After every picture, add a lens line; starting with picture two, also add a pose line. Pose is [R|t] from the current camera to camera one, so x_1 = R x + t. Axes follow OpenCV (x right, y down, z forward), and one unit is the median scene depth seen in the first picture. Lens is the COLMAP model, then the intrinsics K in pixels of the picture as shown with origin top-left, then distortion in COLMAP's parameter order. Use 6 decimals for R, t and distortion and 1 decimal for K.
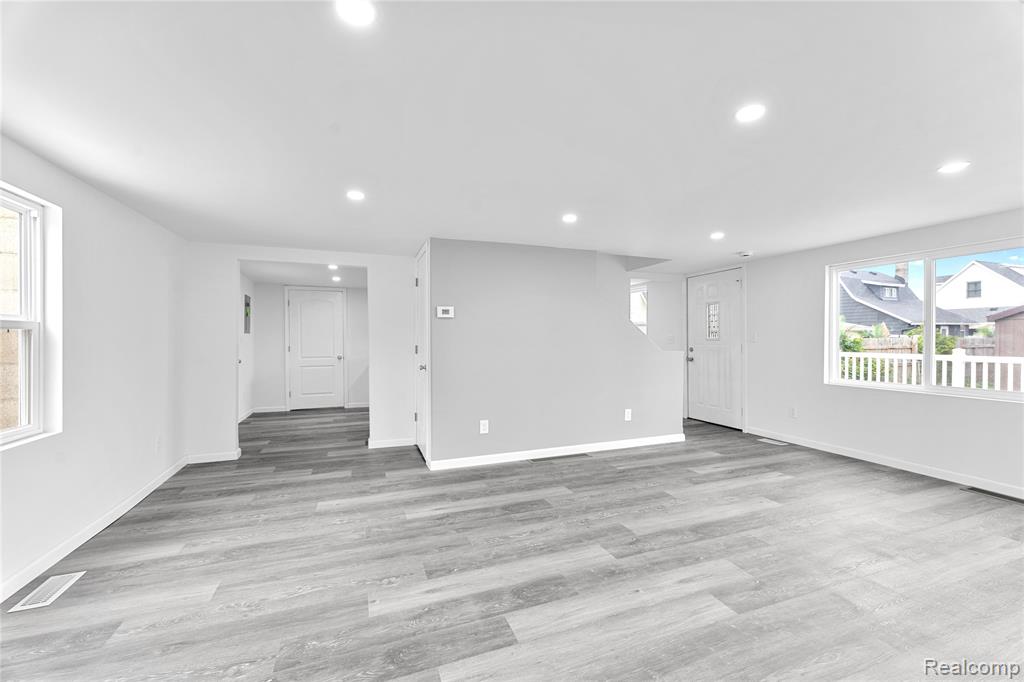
lens RADIAL K [[413.5, 0, 512.0], [0, 413.5, 341.0], [0, 0, 1]] dist [0.002709, 0.000078]
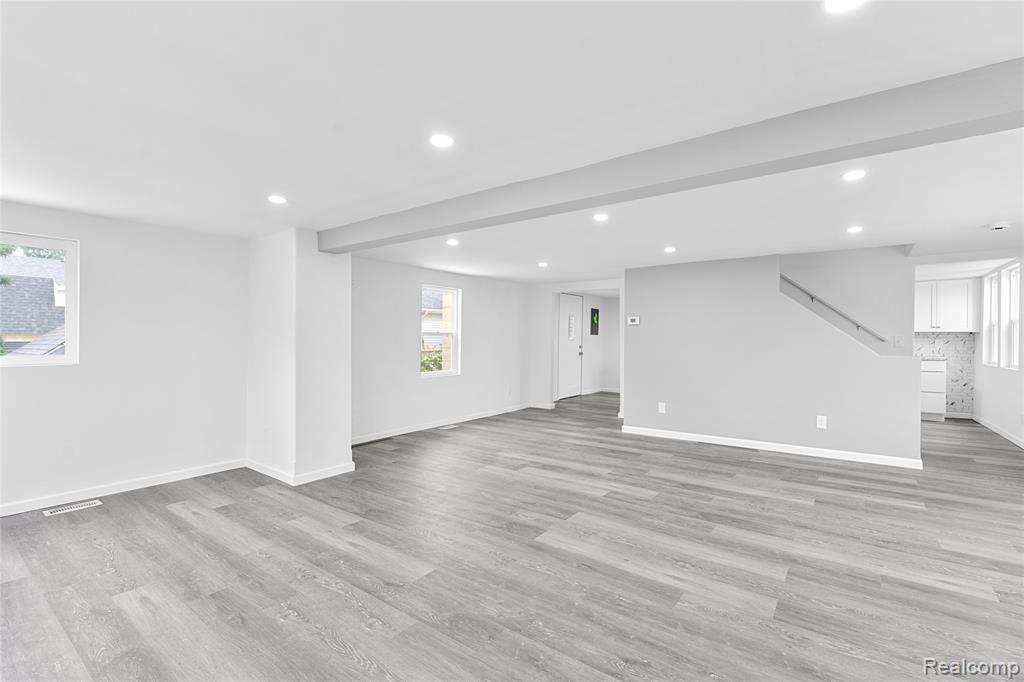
lens RADIAL K [[454.3, 0, 512.0], [0, 454.3, 341.0], [0, 0, 1]] dist [-0.001411, -0.000174]
pose [[0.545611, 0.009395, -0.837986, 1.265811], [-0.005724, 0.999956, 0.007484, -0.014524], [0.838019, 0.000713, 0.545640, -0.252371]]
